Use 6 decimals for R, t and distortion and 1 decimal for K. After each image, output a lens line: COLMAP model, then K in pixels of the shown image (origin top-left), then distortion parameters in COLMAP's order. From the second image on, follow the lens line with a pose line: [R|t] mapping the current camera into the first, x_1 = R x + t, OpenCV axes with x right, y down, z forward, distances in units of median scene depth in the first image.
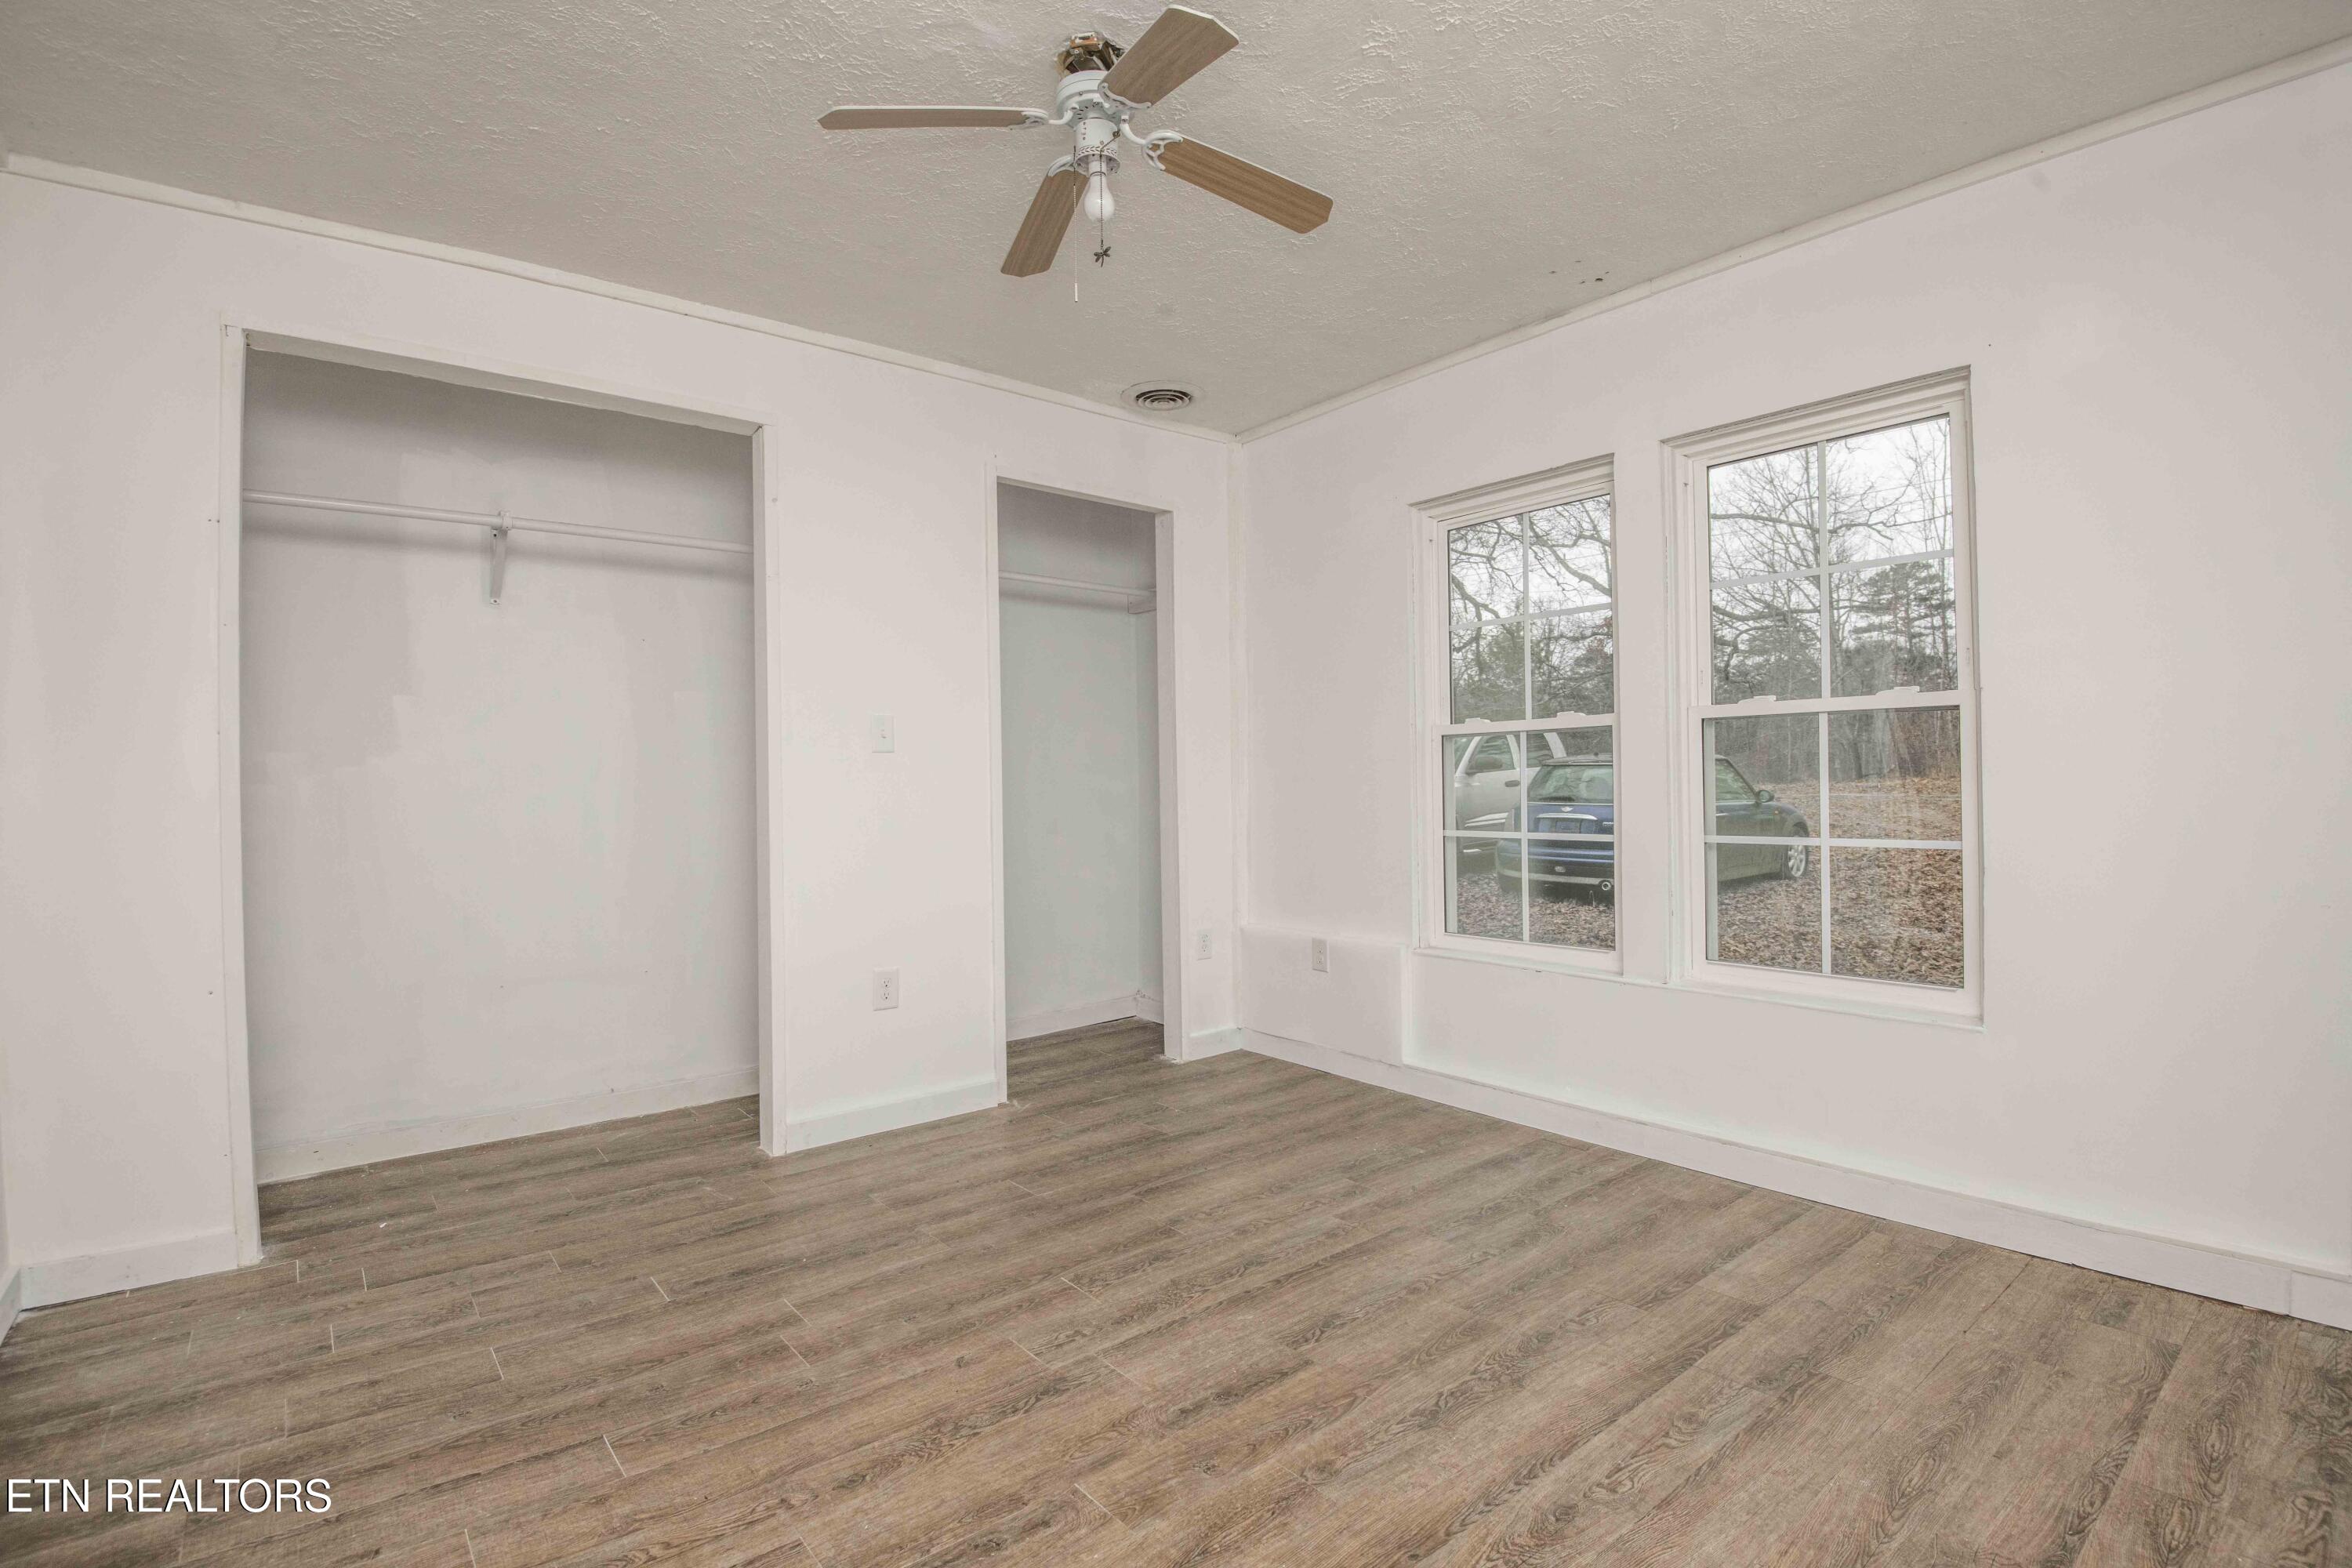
lens RADIAL K [[1086.0, 0, 1185.4], [0, 1086.0, 780.3], [0, 0, 1]] dist [-0.014843, -0.018532]
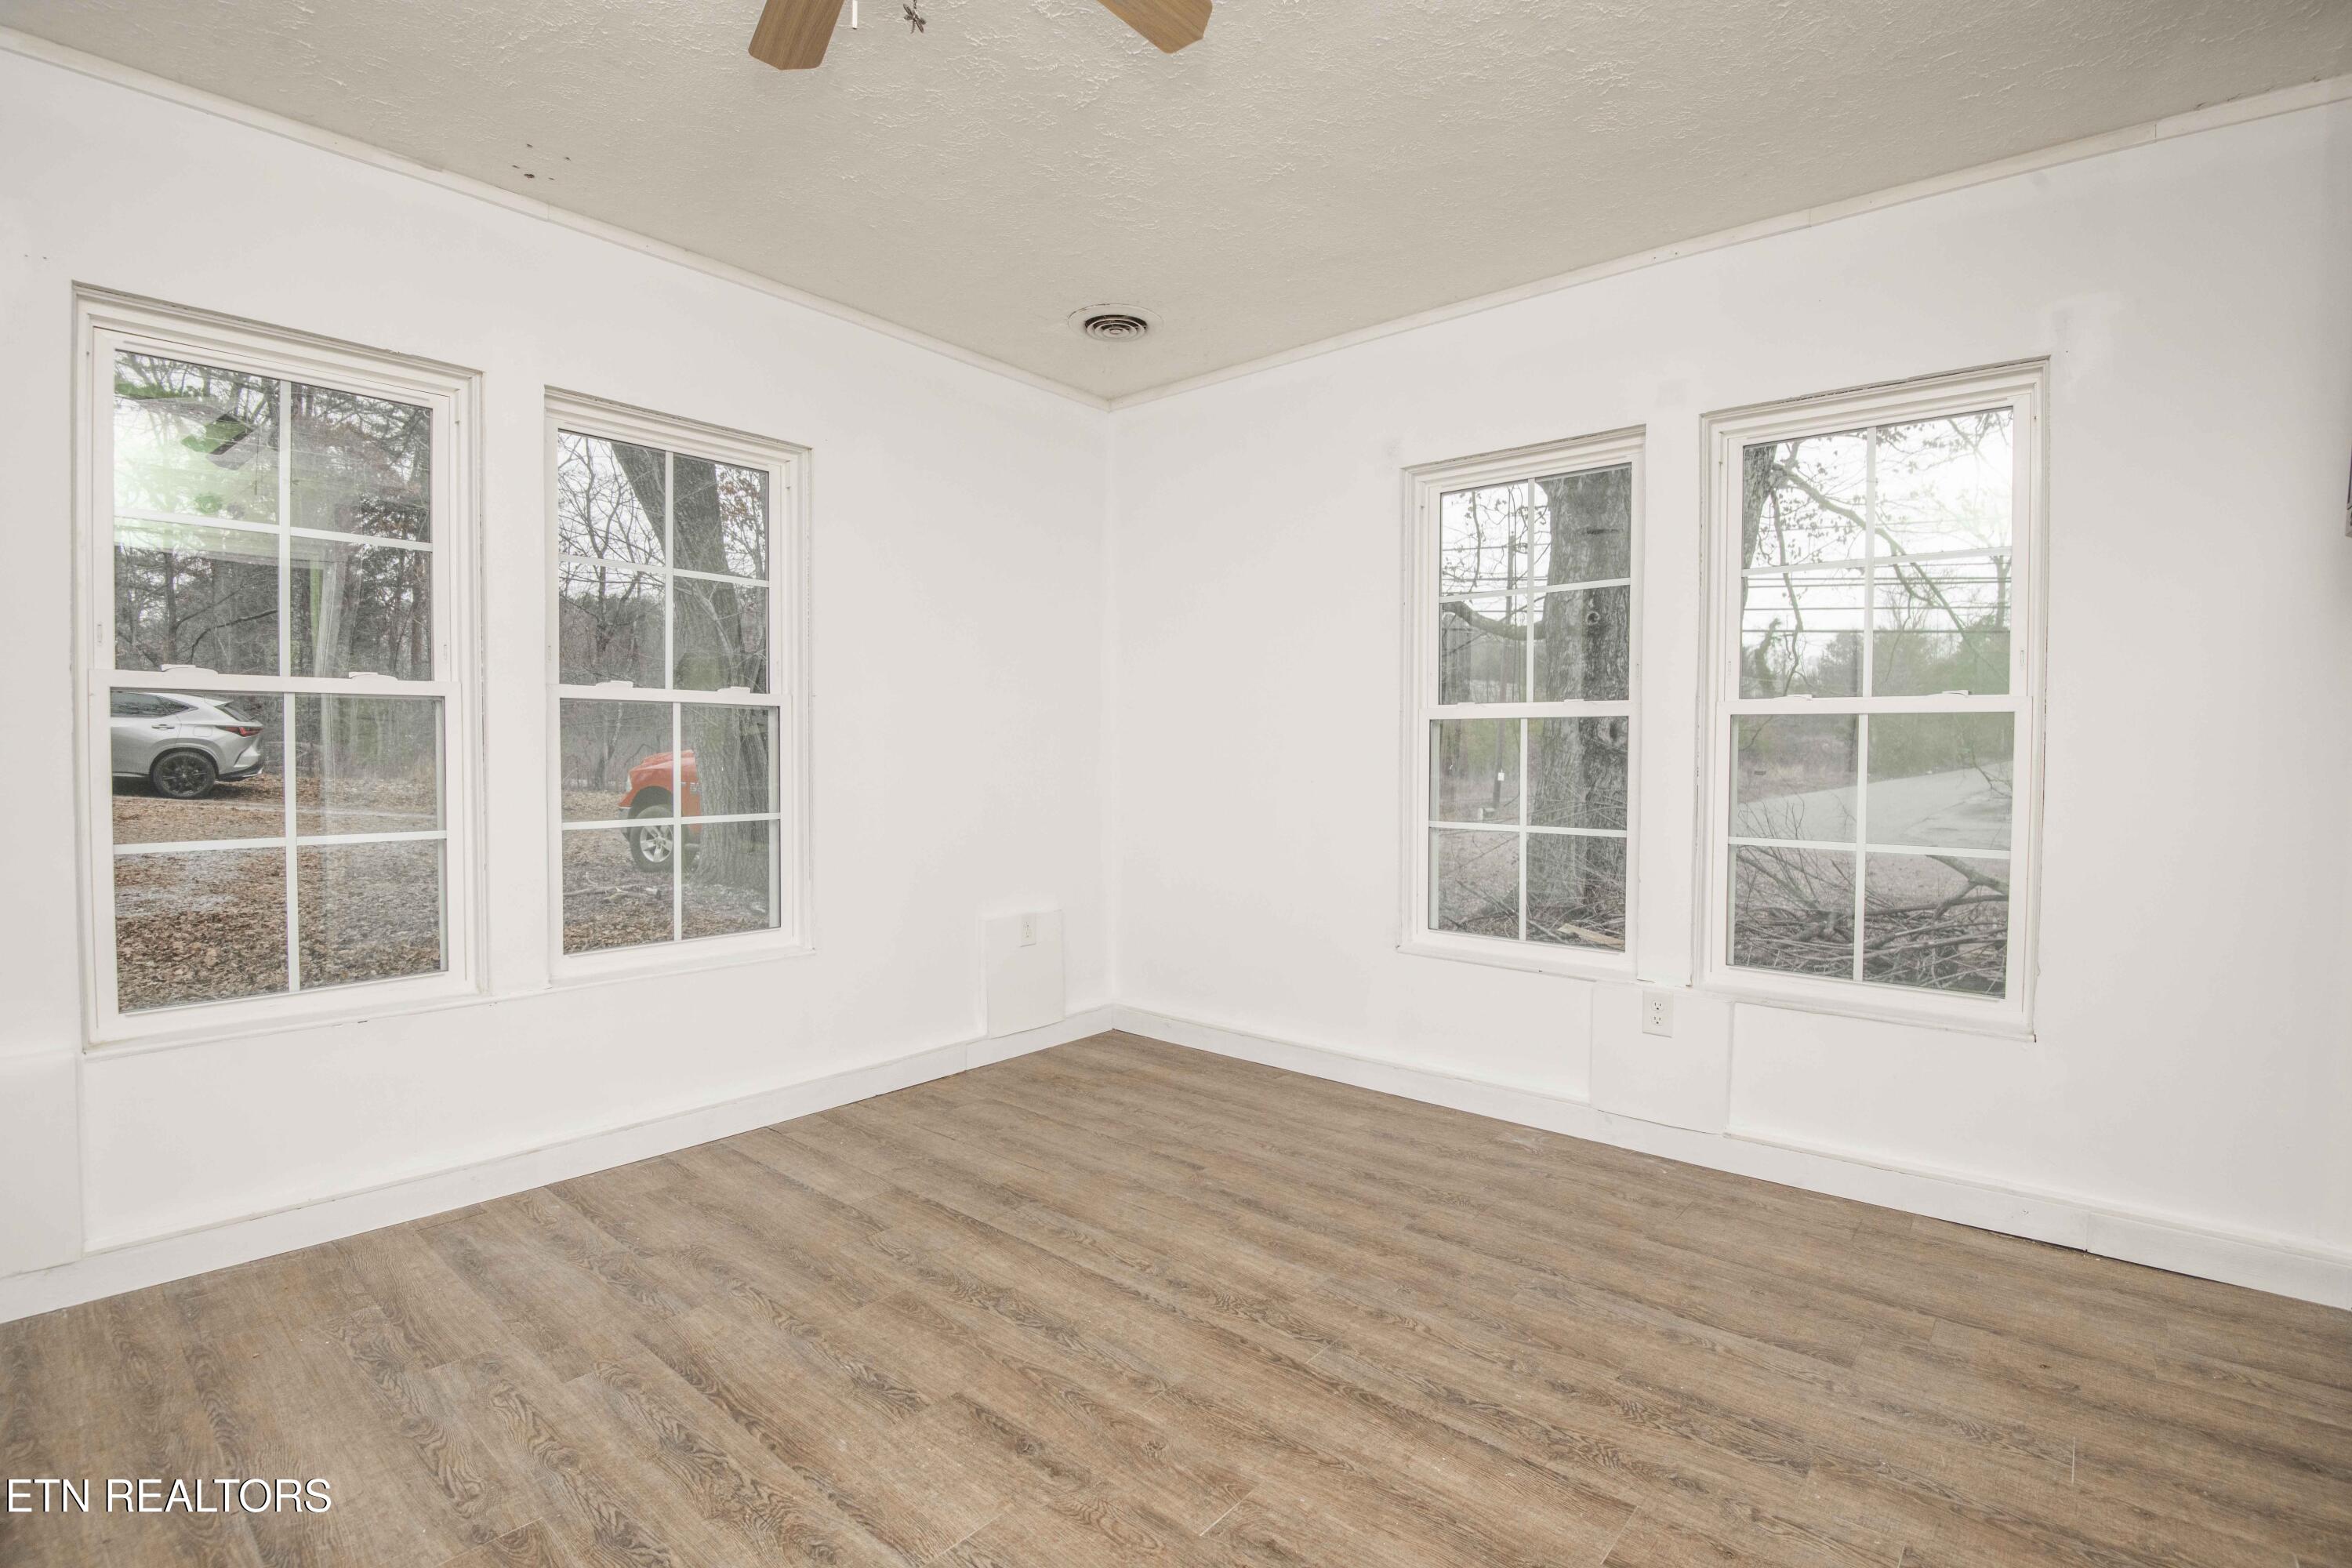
lens RADIAL K [[1086.0, 0, 1175.9], [0, 1086.0, 782.3], [0, 0, 1]] dist [-0.014843, -0.018532]
pose [[-0.165707, -0.014703, 0.986065, -0.671112], [-0.003685, 0.999891, 0.014290, 0.000216], [-0.986168, -0.001265, -0.165744, 0.794767]]
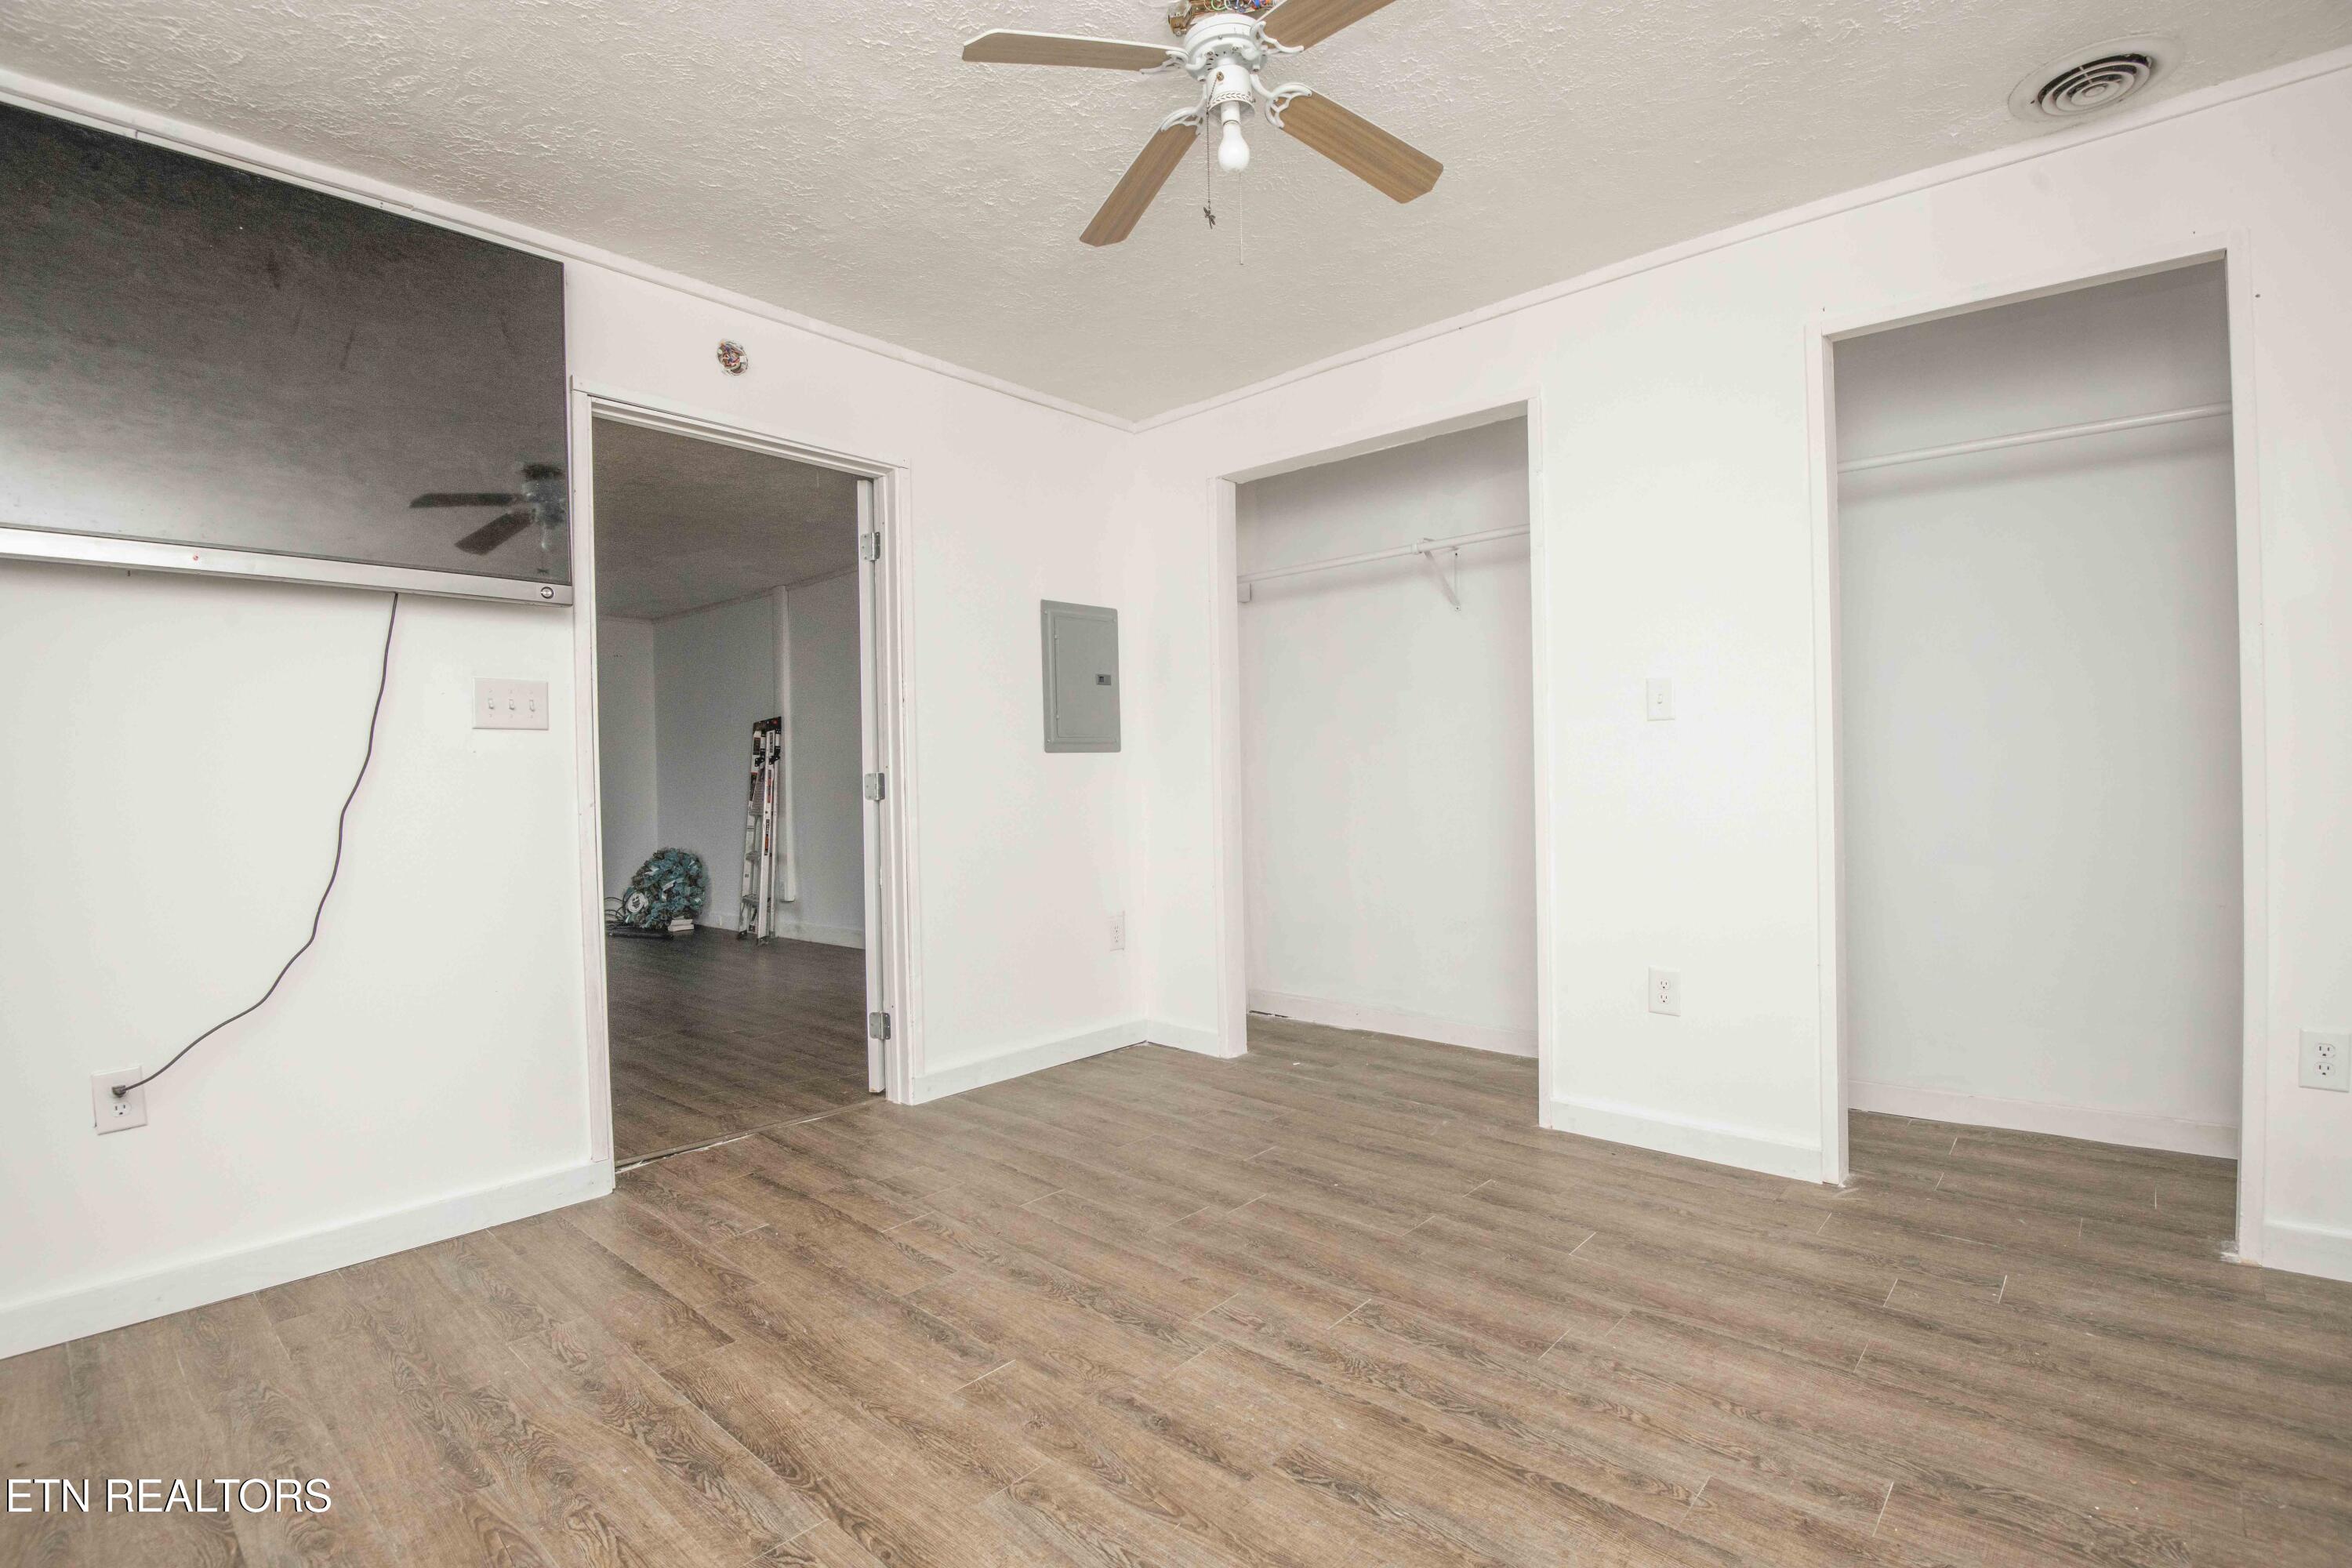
lens RADIAL K [[1086.0, 0, 1184.7], [0, 1086.0, 787.8], [0, 0, 1]] dist [-0.014843, -0.018532]
pose [[0.152109, 0.027801, -0.987973, 0.736812], [0.017352, 0.999375, 0.030793, -0.007208], [0.988211, -0.021827, 0.151532, 0.690006]]
